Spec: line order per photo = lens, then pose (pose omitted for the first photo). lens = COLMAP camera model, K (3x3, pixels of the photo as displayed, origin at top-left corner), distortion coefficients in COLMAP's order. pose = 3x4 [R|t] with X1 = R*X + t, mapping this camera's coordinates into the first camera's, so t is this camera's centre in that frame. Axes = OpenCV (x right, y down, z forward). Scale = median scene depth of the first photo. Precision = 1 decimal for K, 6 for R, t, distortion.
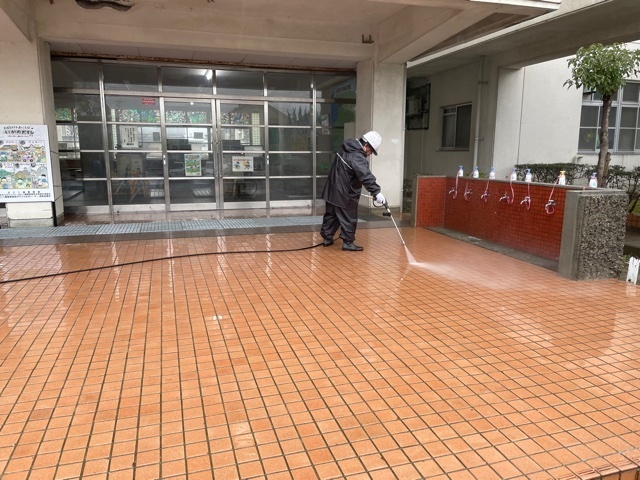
lens RADIAL K [[481.8, 0, 318.8], [0, 481.8, 232.0], [0, 0, 1]] dist [0.073785, -0.096544]
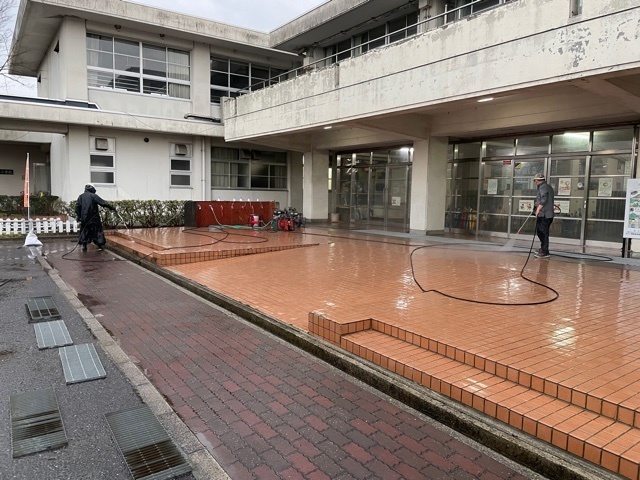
lens RADIAL K [[481.8, 0, 329.2], [0, 481.8, 233.7], [0, 0, 1]] dist [0.073785, -0.096544]
pose [[0.302643, 0.086343, -0.949185, 0.259503], [-0.175548, 0.983900, 0.033528, 0.018914], [0.936798, 0.156480, 0.312928, -0.118636]]
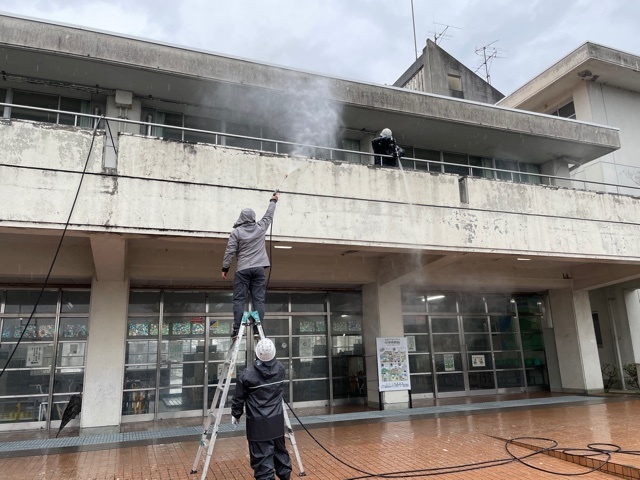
lens RADIAL K [[481.8, 0, 322.0], [0, 481.8, 240.1], [0, 0, 1]] dist [0.073785, -0.096544]
pose [[0.997301, -0.018269, 0.071116, -0.699059], [0.044379, 0.921597, -0.385603, 0.057300], [-0.058496, 0.387718, 0.919920, -0.386079]]
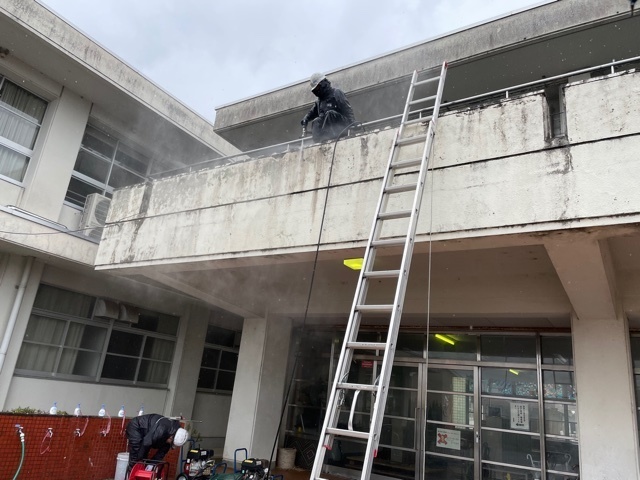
lens RADIAL K [[481.8, 0, 325.8], [0, 481.8, 237.7], [0, 0, 1]] dist [0.073785, -0.096544]
pose [[0.642298, -0.185790, -0.743596, -0.760664], [-0.222822, 0.883010, -0.413090, 0.010309], [0.733351, 0.431017, 0.525757, -0.137069]]
